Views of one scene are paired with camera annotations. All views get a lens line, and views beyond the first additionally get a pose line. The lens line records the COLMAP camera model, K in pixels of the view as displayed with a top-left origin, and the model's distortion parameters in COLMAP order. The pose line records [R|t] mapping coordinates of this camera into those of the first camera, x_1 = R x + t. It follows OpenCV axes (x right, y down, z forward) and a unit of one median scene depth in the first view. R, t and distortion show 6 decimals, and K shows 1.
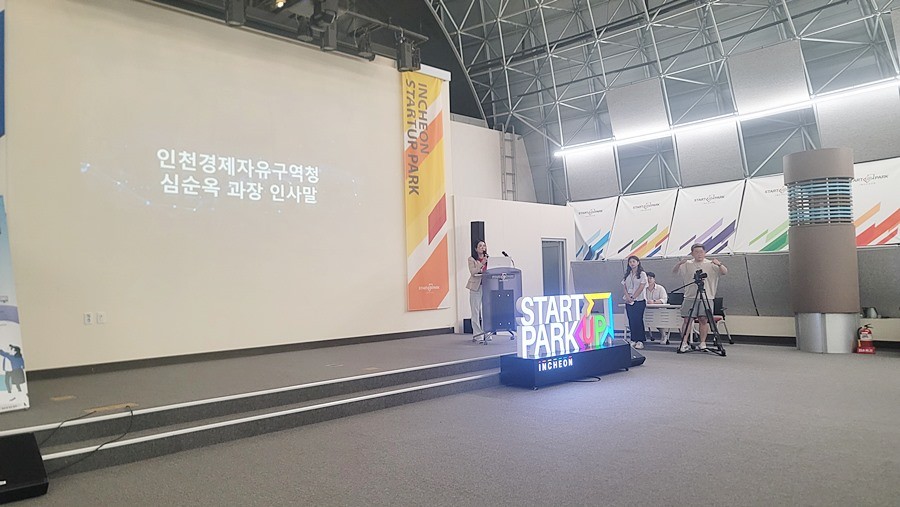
lens RADIAL K [[669.7, 0, 446.0], [0, 669.7, 254.1], [0, 0, 1]] dist [0.039765, 0.002293]
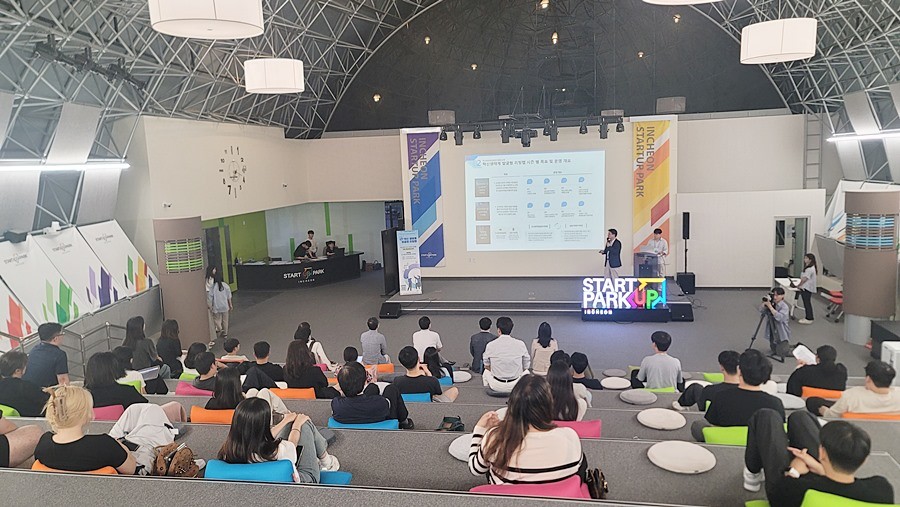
lens RADIAL K [[669.7, 0, 449.6], [0, 669.7, 253.5], [0, 0, 1]] dist [0.039765, 0.002293]
pose [[0.551849, 0.127419, -0.824152, 1.043832], [0.061099, 0.979425, 0.192337, -0.288776], [0.831703, -0.156496, 0.532709, -0.304158]]
